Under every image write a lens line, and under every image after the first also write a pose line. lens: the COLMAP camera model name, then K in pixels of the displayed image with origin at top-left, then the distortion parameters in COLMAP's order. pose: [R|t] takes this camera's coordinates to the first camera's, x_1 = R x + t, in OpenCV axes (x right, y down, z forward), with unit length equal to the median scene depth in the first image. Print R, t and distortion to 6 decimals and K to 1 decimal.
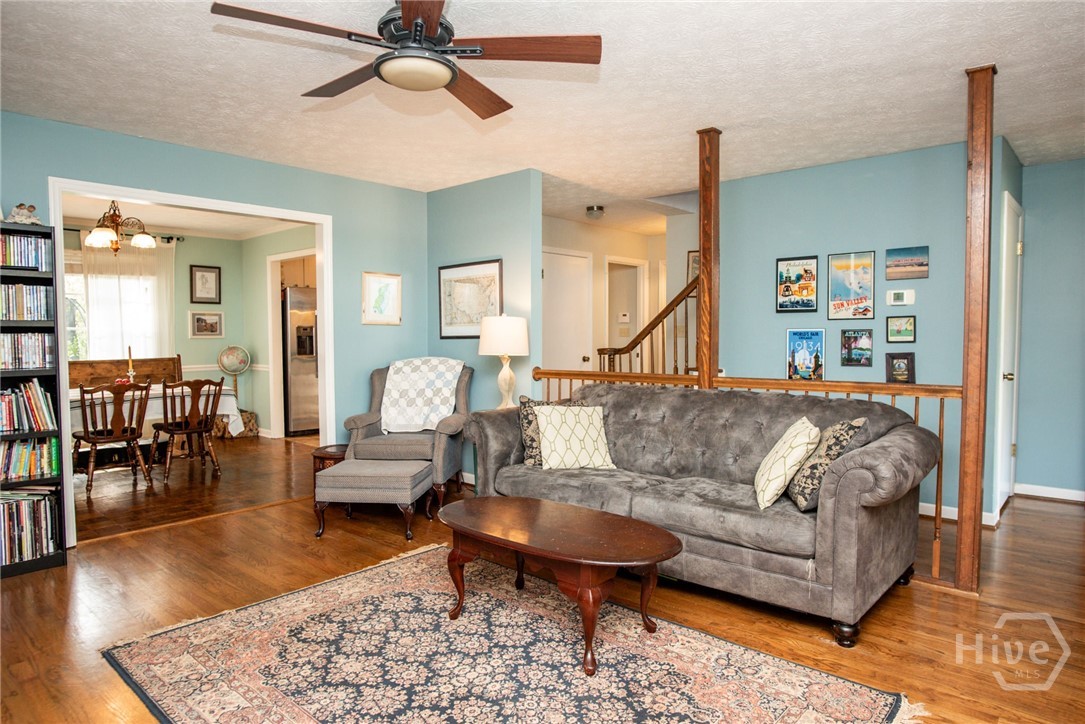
lens RADIAL K [[630.3, 0, 545.8], [0, 630.3, 361.8], [0, 0, 1]] dist [-0.000687, 0.000923]
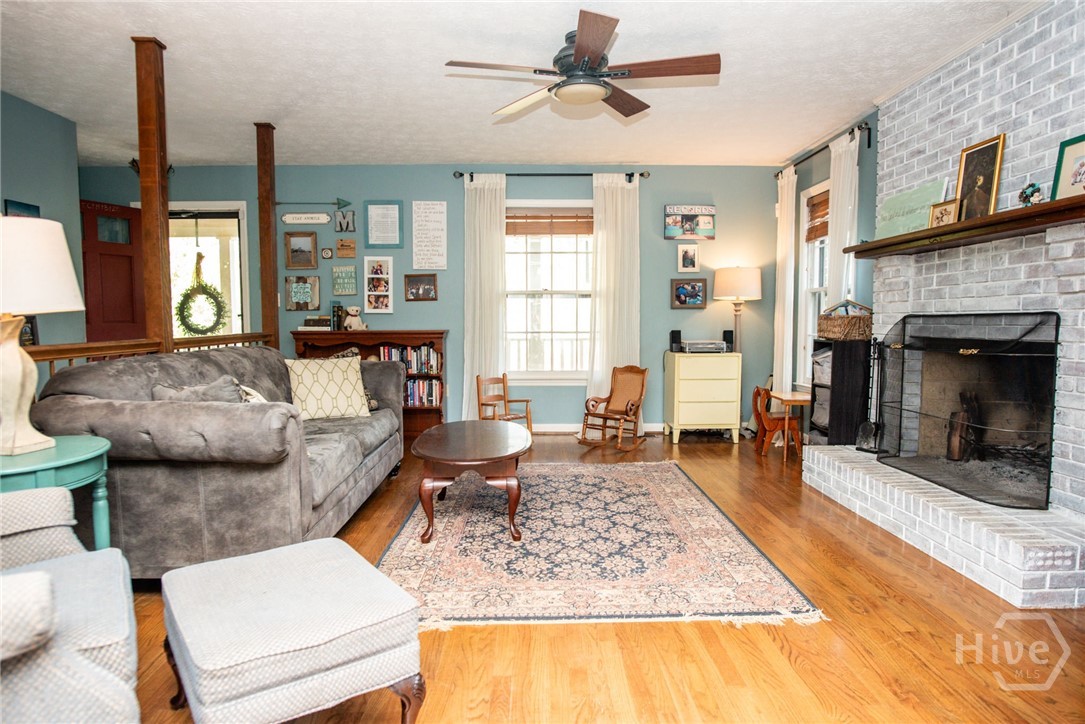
lens RADIAL K [[630.3, 0, 545.8], [0, 630.3, 361.8], [0, 0, 1]] dist [-0.000687, 0.000923]
pose [[-0.669645, -0.042072, 0.741489, -1.058674], [0.038292, 0.995110, 0.091044, 0.003034], [-0.741694, 0.089360, -0.664760, 1.803626]]
